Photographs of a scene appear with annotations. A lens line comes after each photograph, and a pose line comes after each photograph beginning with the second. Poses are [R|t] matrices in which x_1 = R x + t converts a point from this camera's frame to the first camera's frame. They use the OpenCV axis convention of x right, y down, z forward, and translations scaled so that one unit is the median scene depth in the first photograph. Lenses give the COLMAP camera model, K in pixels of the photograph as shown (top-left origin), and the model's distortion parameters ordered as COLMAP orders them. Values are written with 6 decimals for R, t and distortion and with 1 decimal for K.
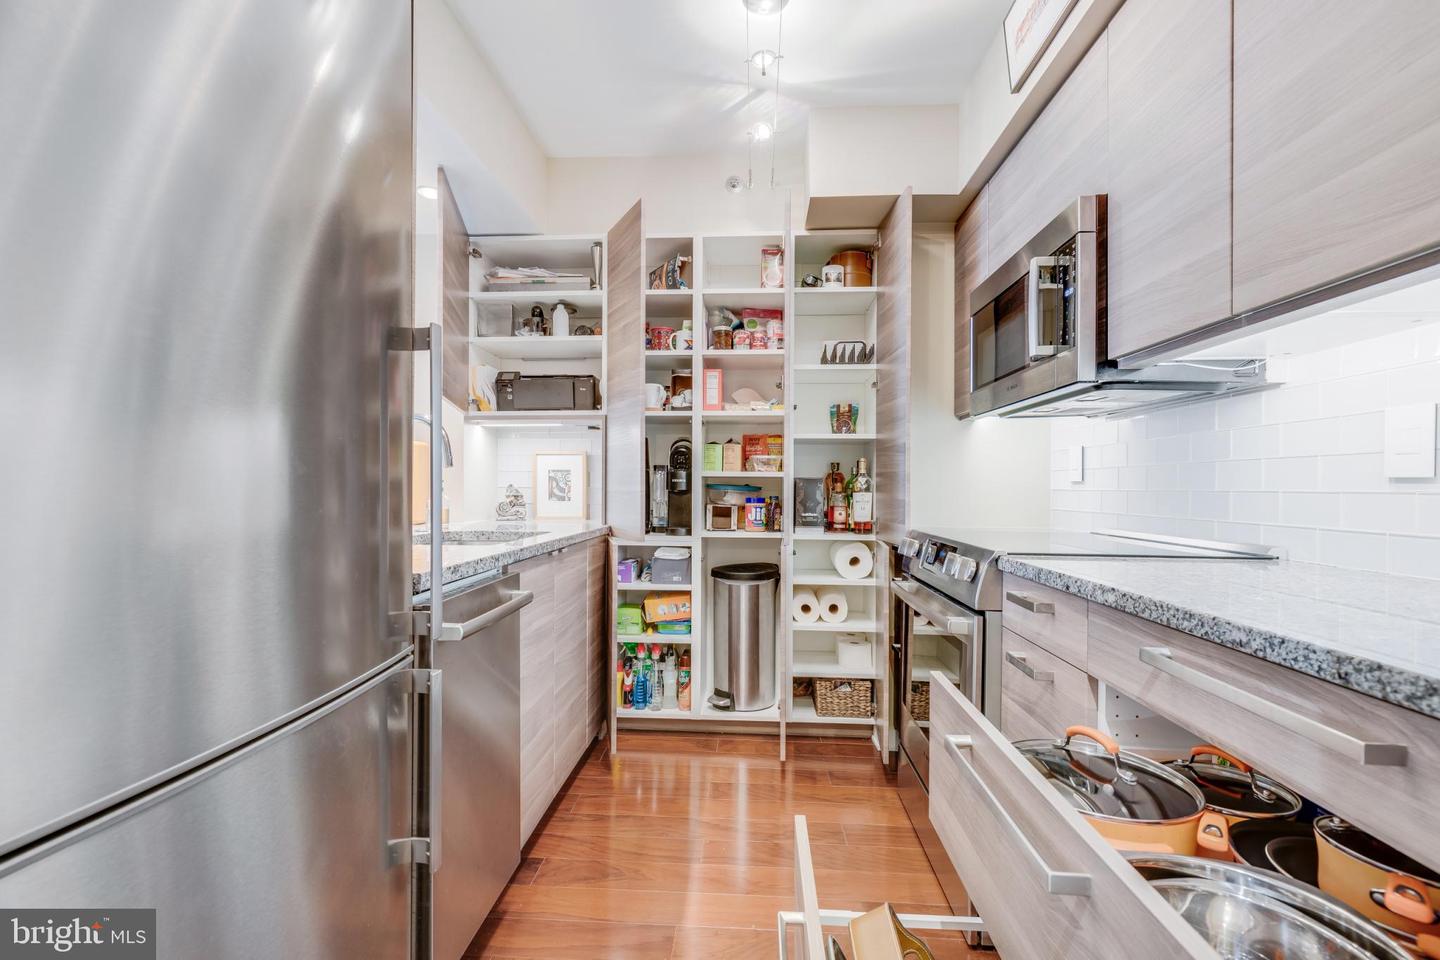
lens RADIAL K [[653.2, 0, 711.9], [0, 653.2, 481.8], [0, 0, 1]] dist [0.002386, -0.000140]
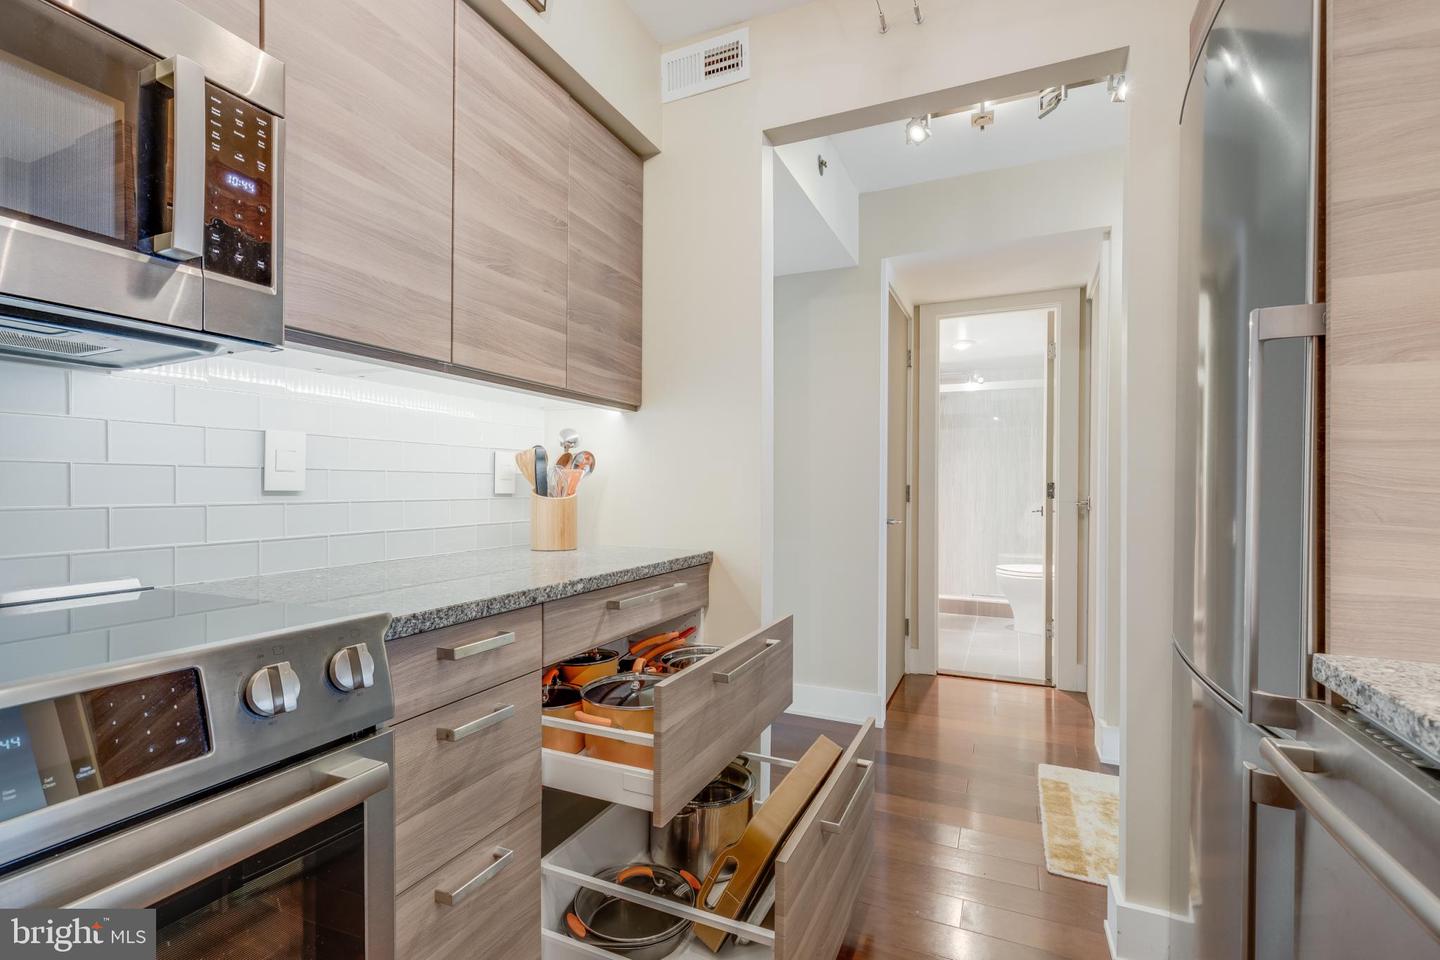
lens RADIAL K [[653.2, 0, 699.8], [0, 653.2, 487.7], [0, 0, 1]] dist [0.002386, -0.000140]
pose [[-0.930675, -0.015300, 0.365527, -0.064855], [-0.017090, 0.999853, -0.001660, -0.016962], [-0.365447, -0.007792, -0.930799, 1.365552]]
